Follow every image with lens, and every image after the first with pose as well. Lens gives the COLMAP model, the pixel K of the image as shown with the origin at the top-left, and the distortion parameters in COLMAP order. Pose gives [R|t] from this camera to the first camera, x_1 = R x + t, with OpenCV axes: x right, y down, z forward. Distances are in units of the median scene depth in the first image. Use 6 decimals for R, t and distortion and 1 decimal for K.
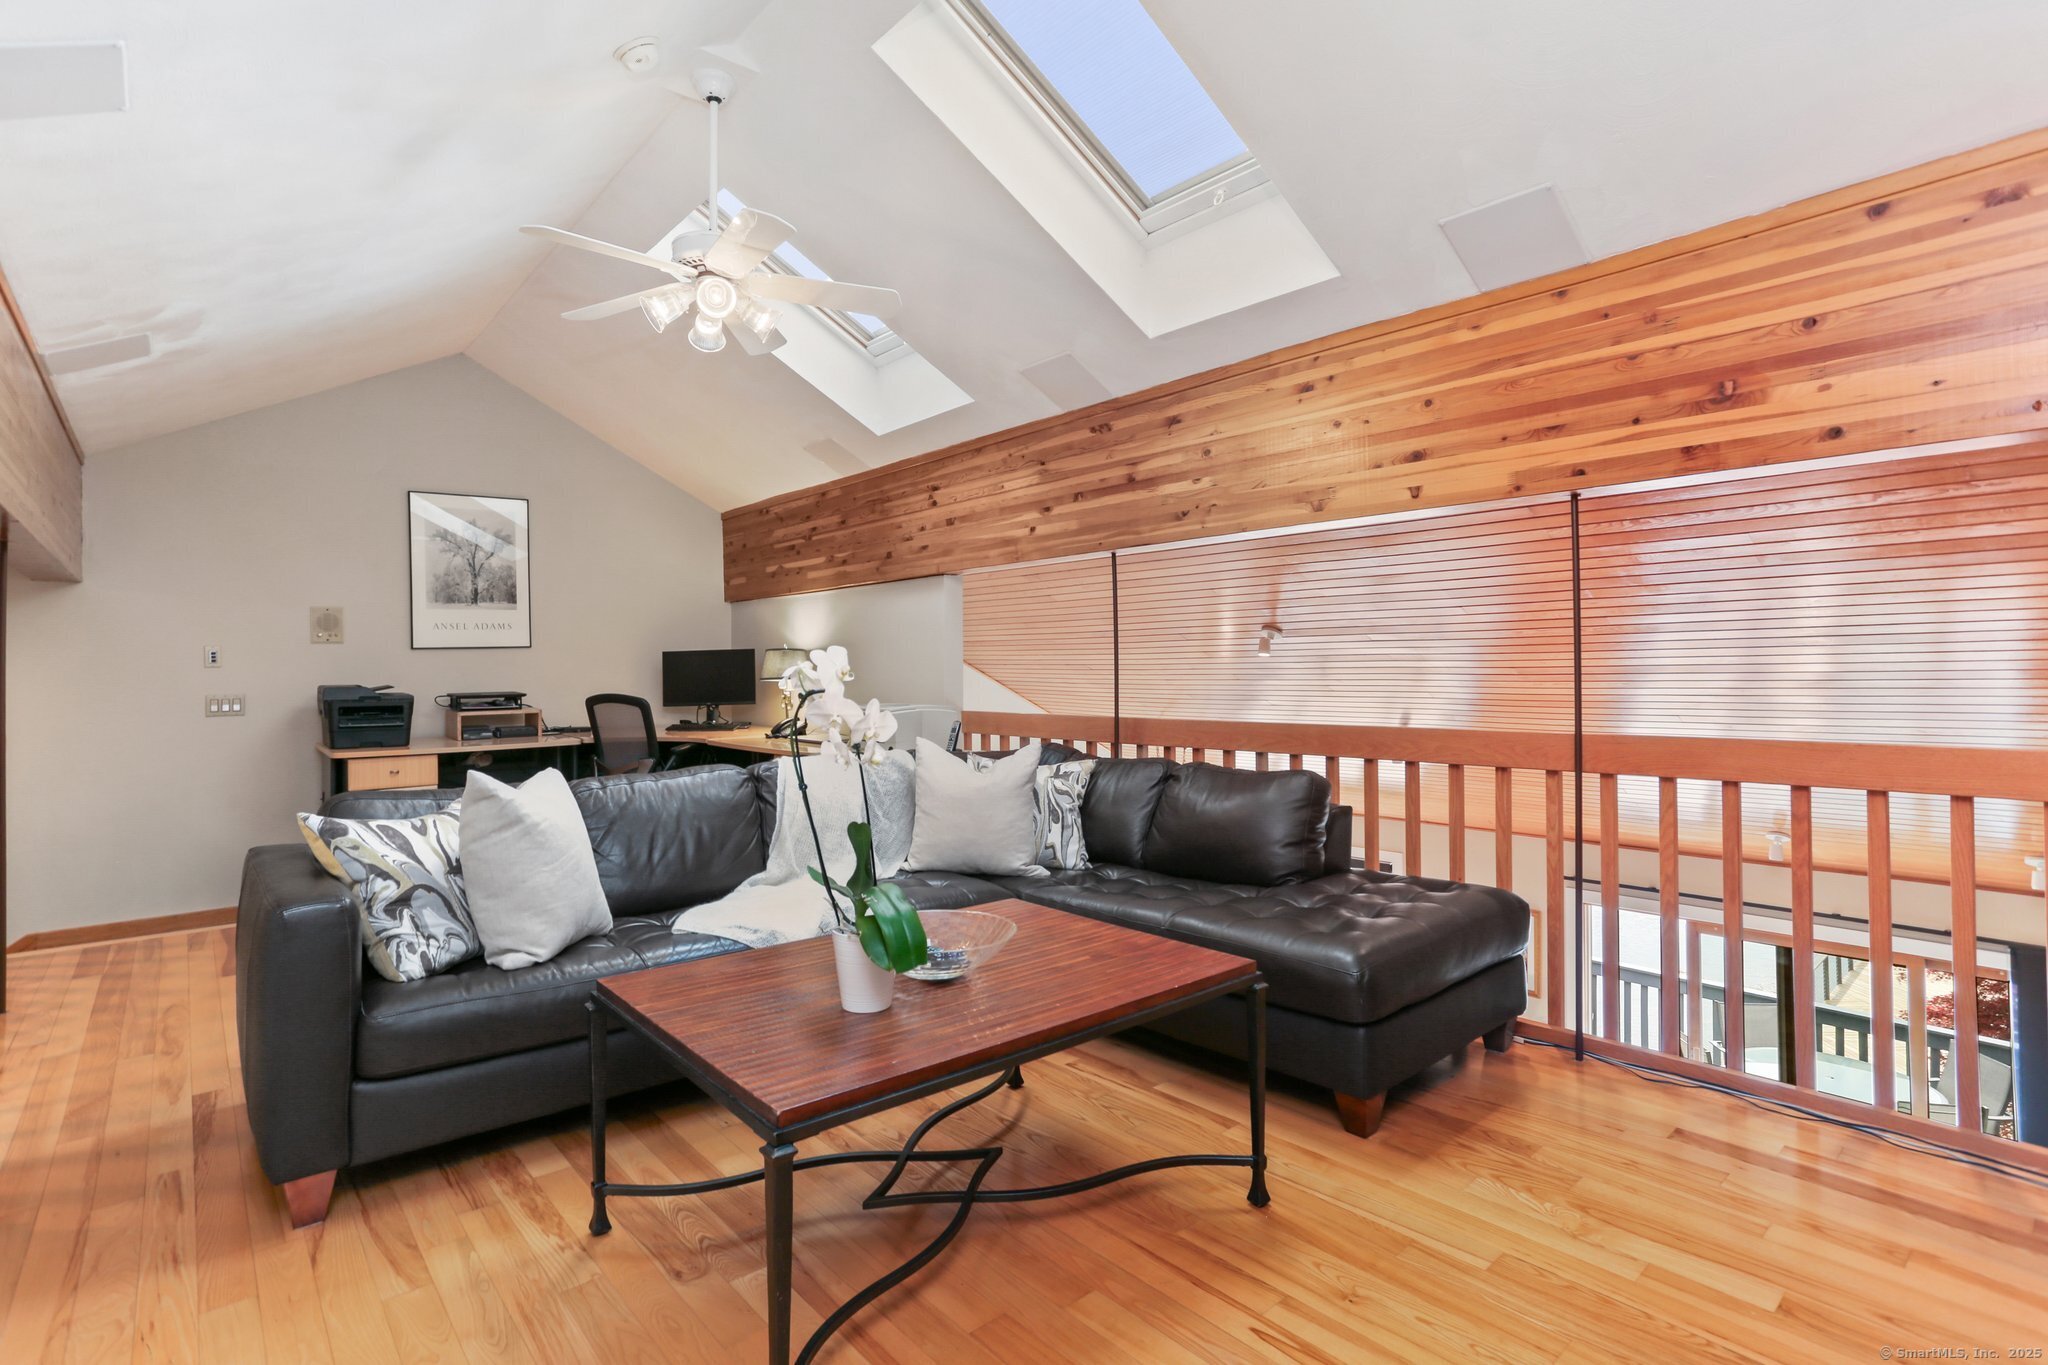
lens RADIAL K [[989.8, 0, 1024.6], [0, 989.8, 665.8], [0, 0, 1]] dist [-0.041210, 0.028167]
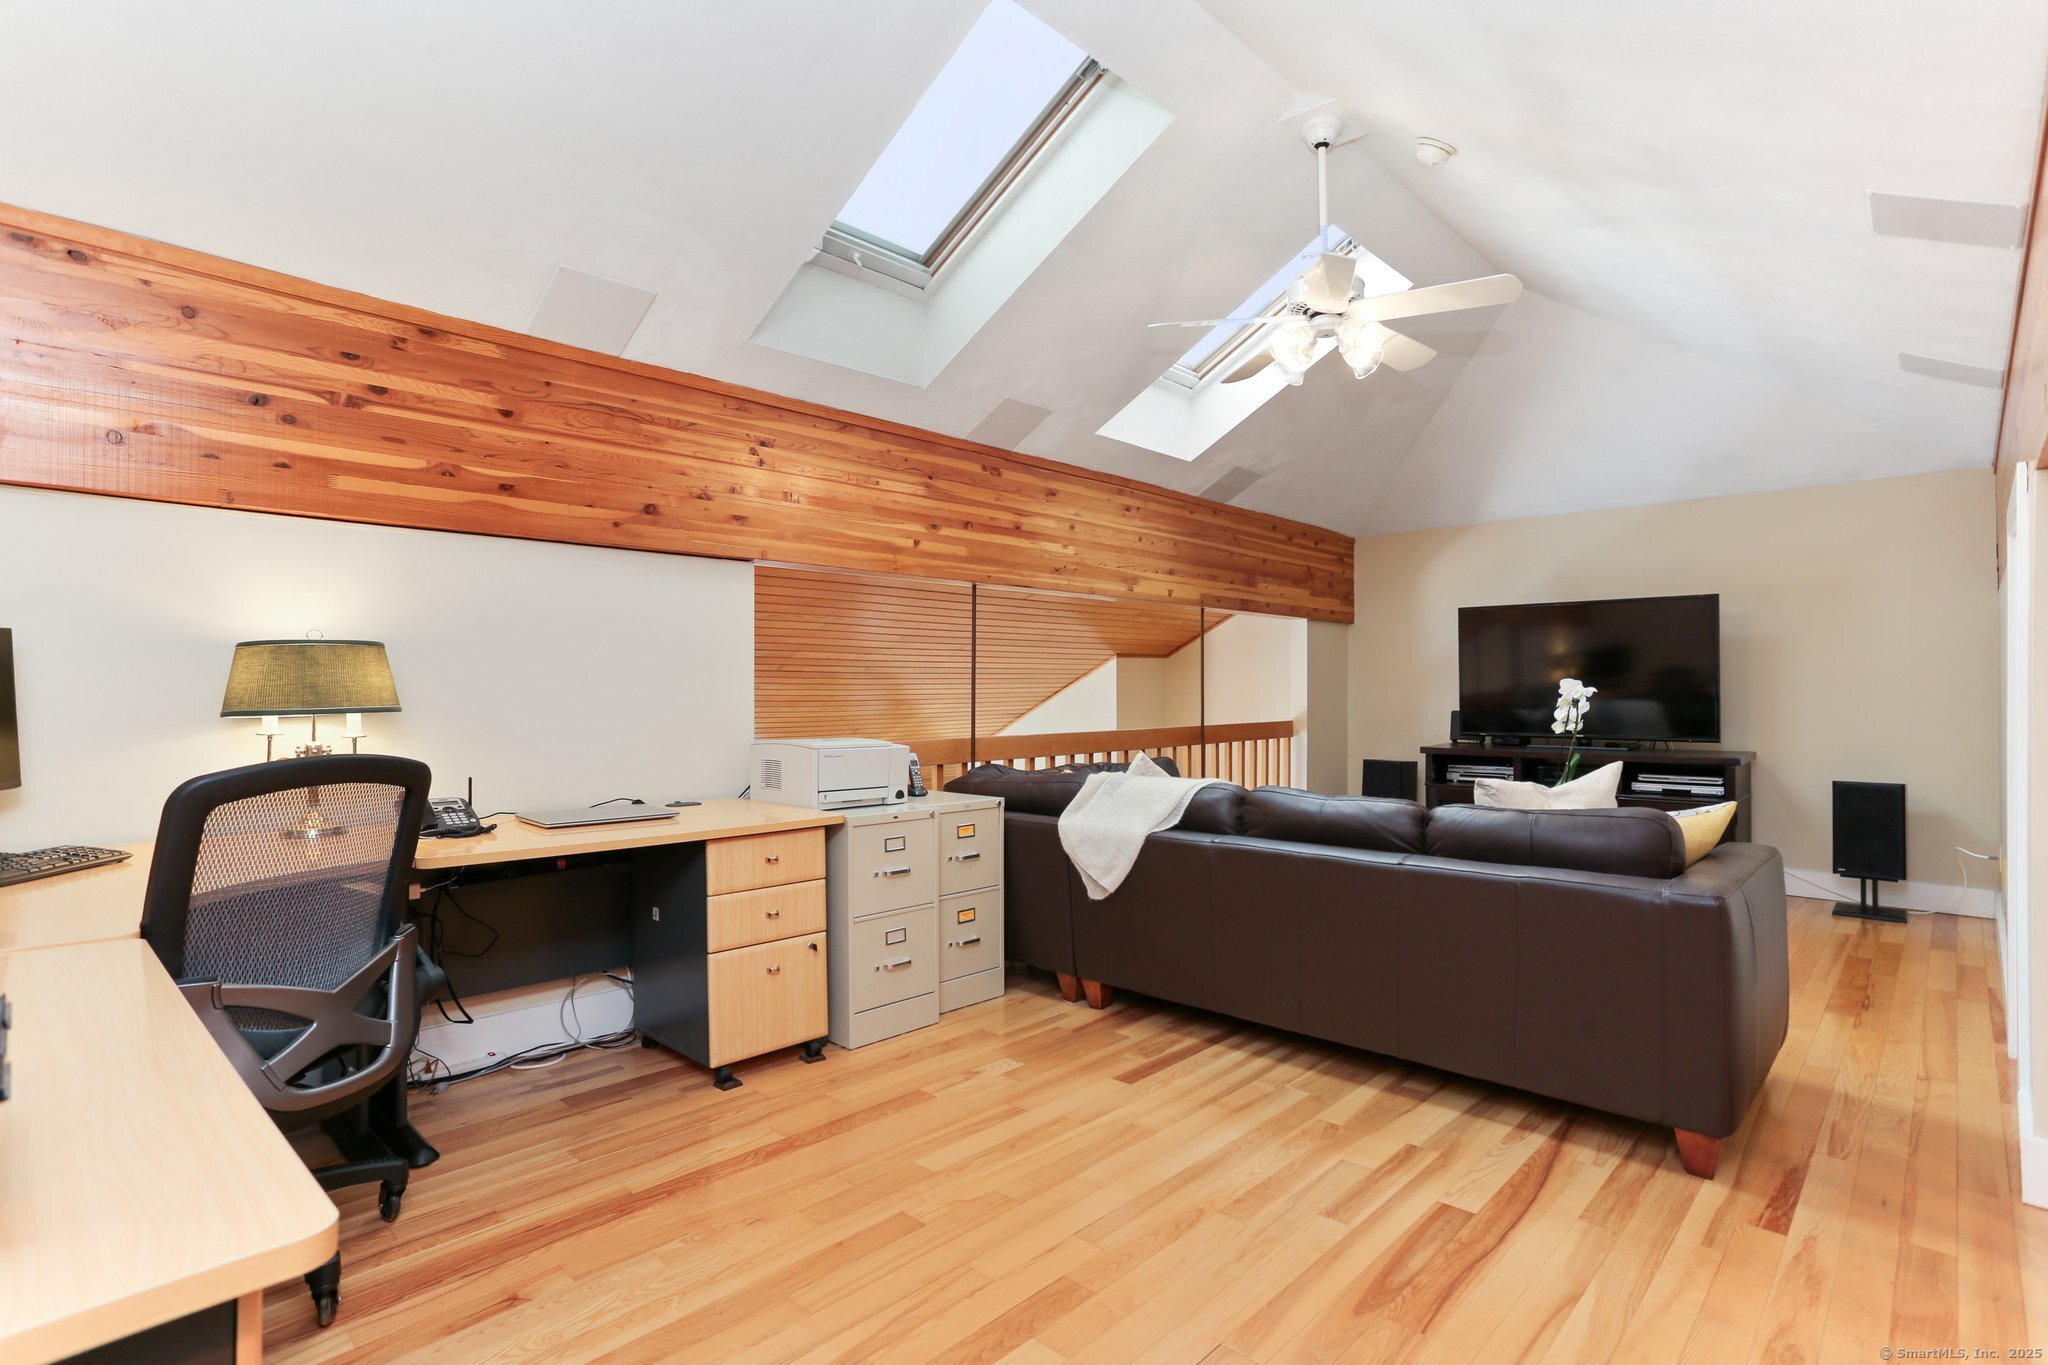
lens RADIAL K [[990.1, 0, 1024.0], [0, 990.1, 682.5], [0, 0, 1]] dist [-0.050340, 0.033845]
pose [[-0.087268, 0.021058, 0.995962, -0.760584], [0.003774, 0.999776, -0.020808, 0.011345], [-0.996178, 0.001943, -0.087328, 0.805398]]
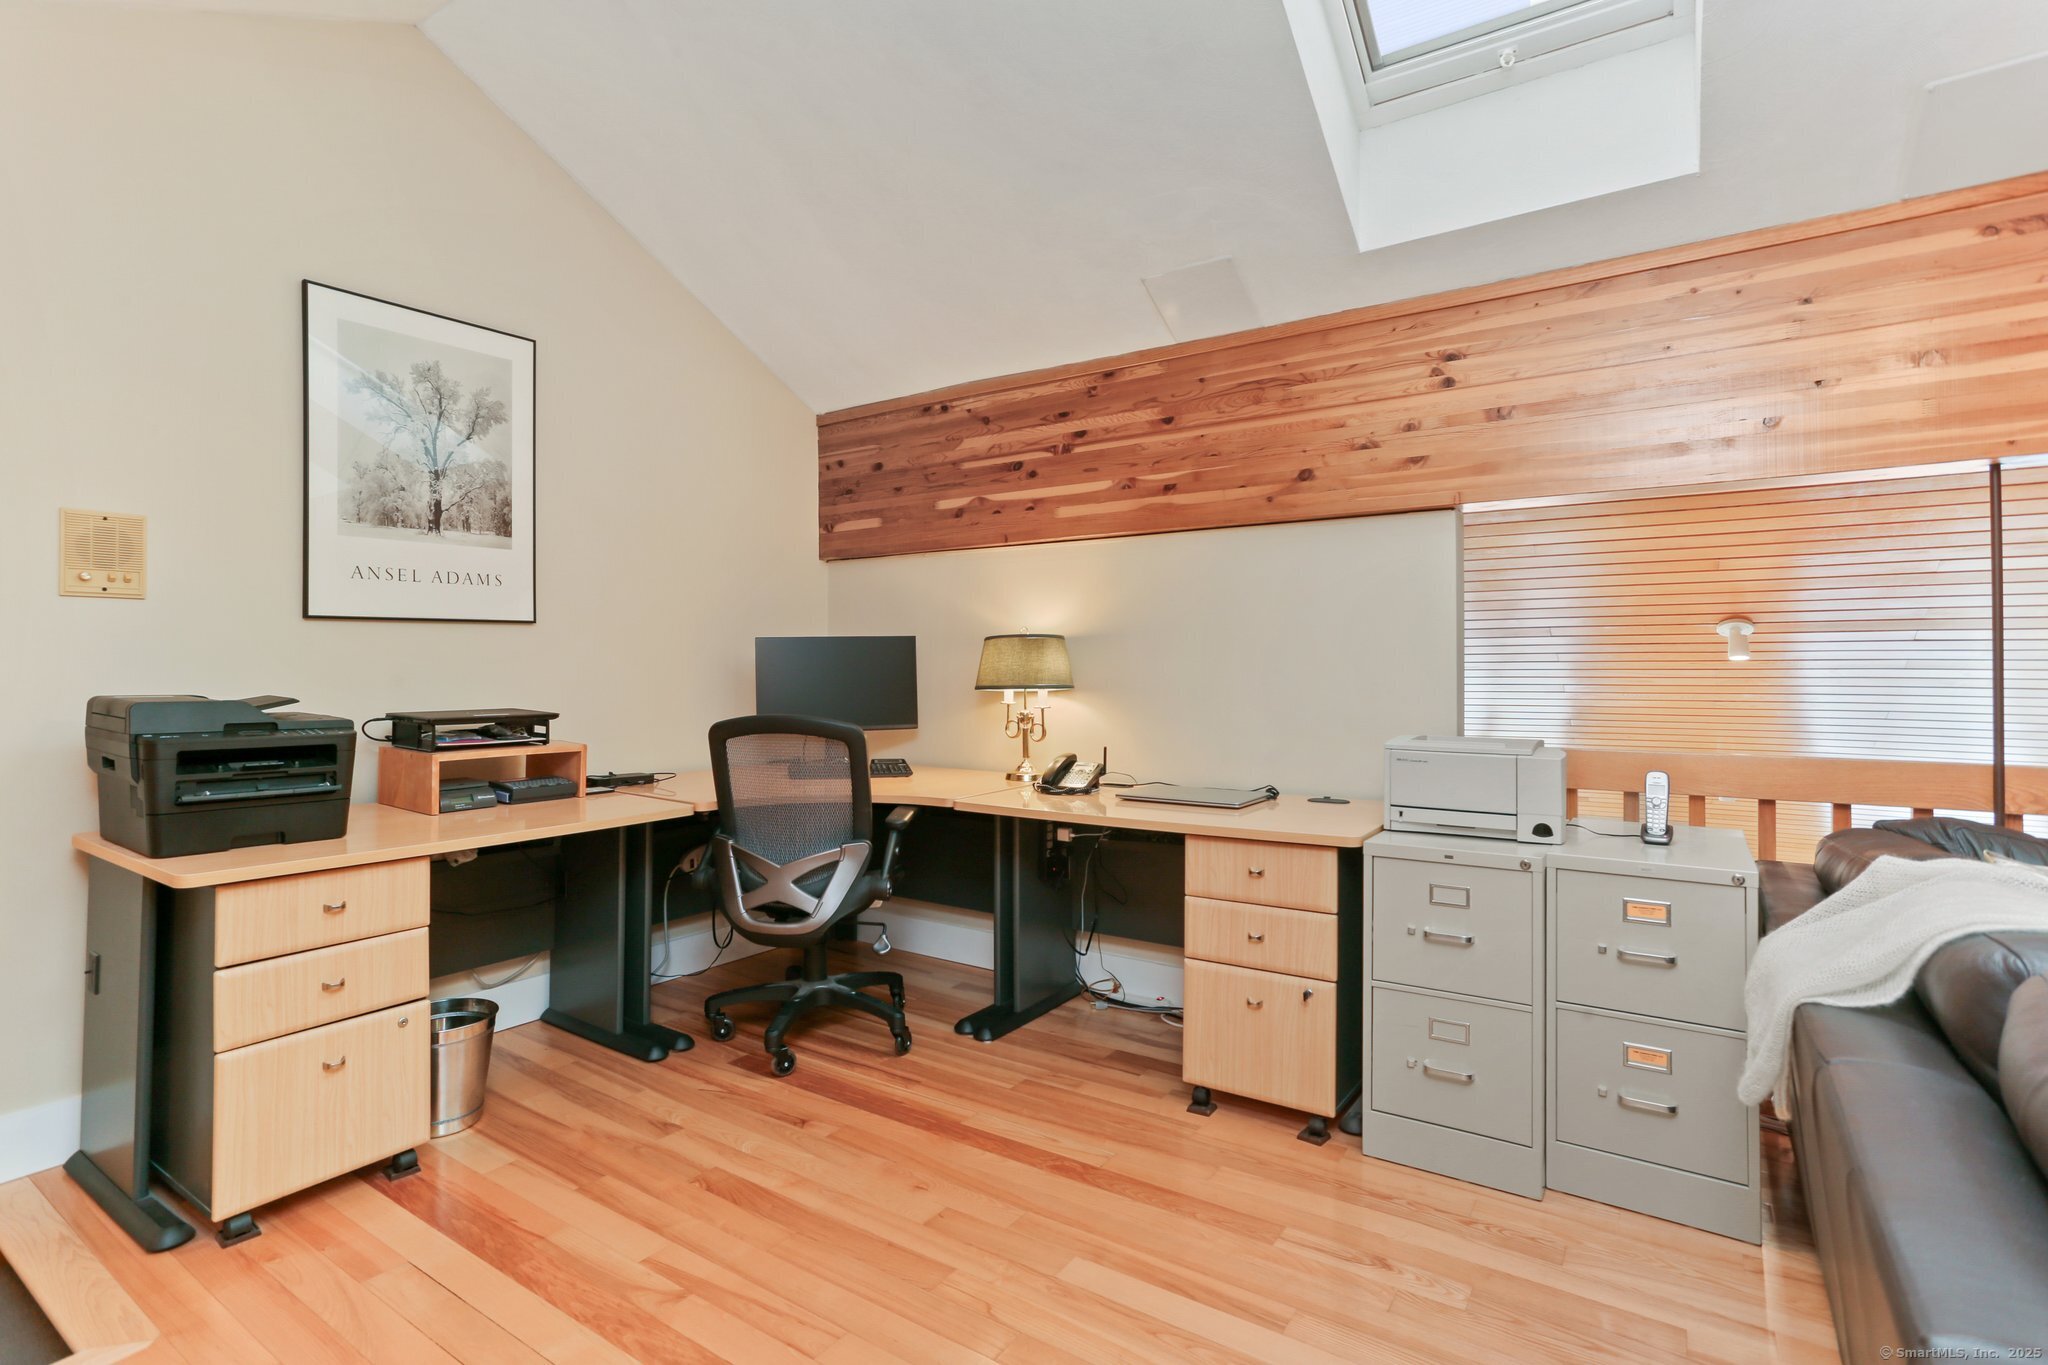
lens RADIAL K [[986.9, 0, 1018.0], [0, 986.9, 648.3], [0, 0, 1]] dist [-0.068320, 0.043141]
pose [[0.964552, 0.018494, 0.263244, -0.438870], [-0.011288, 0.999520, -0.028860, 0.007265], [-0.263651, 0.024865, 0.964298, 0.488433]]
